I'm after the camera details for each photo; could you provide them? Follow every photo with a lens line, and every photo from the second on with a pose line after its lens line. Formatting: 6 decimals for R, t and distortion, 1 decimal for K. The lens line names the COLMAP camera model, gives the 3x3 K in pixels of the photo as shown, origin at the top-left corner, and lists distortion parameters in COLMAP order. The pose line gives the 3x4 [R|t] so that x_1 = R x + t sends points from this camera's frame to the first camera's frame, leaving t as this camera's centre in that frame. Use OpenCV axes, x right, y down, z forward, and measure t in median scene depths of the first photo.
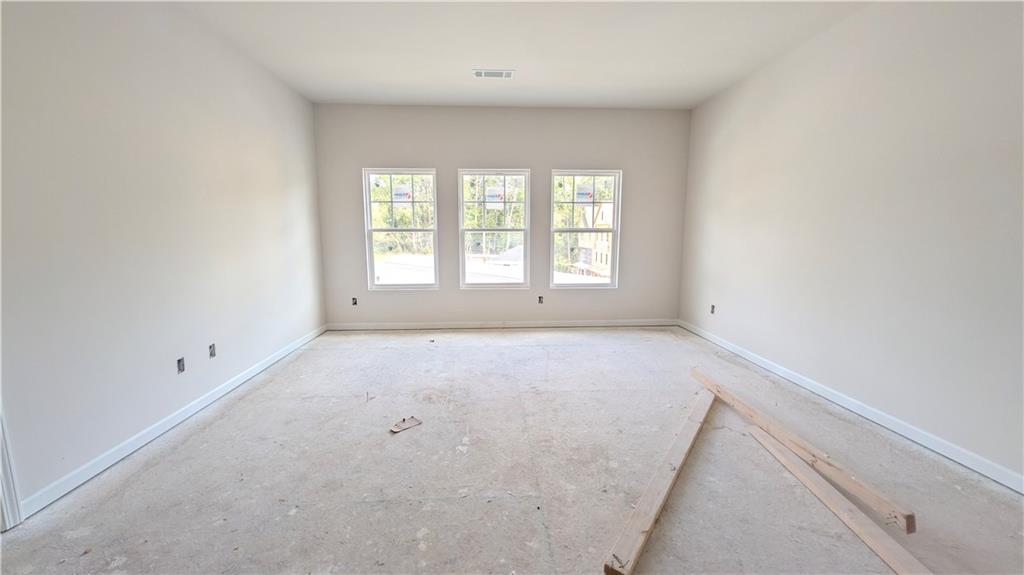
lens RADIAL K [[392.8, 0, 507.3], [0, 392.8, 287.4], [0, 0, 1]] dist [0.001157, 0.000004]
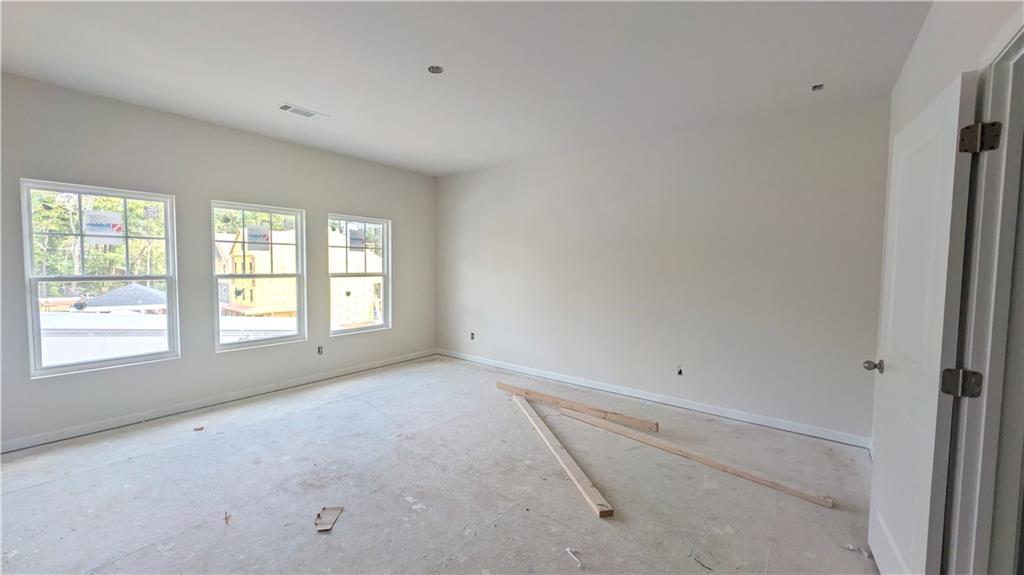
lens RADIAL K [[392.8, 0, 507.3], [0, 392.8, 287.4], [0, 0, 1]] dist [0.001157, 0.000004]
pose [[0.654467, -0.035796, 0.755243, -0.416231], [0.095514, 0.994791, -0.035620, -0.052506], [-0.750033, 0.095448, 0.654477, 0.070894]]
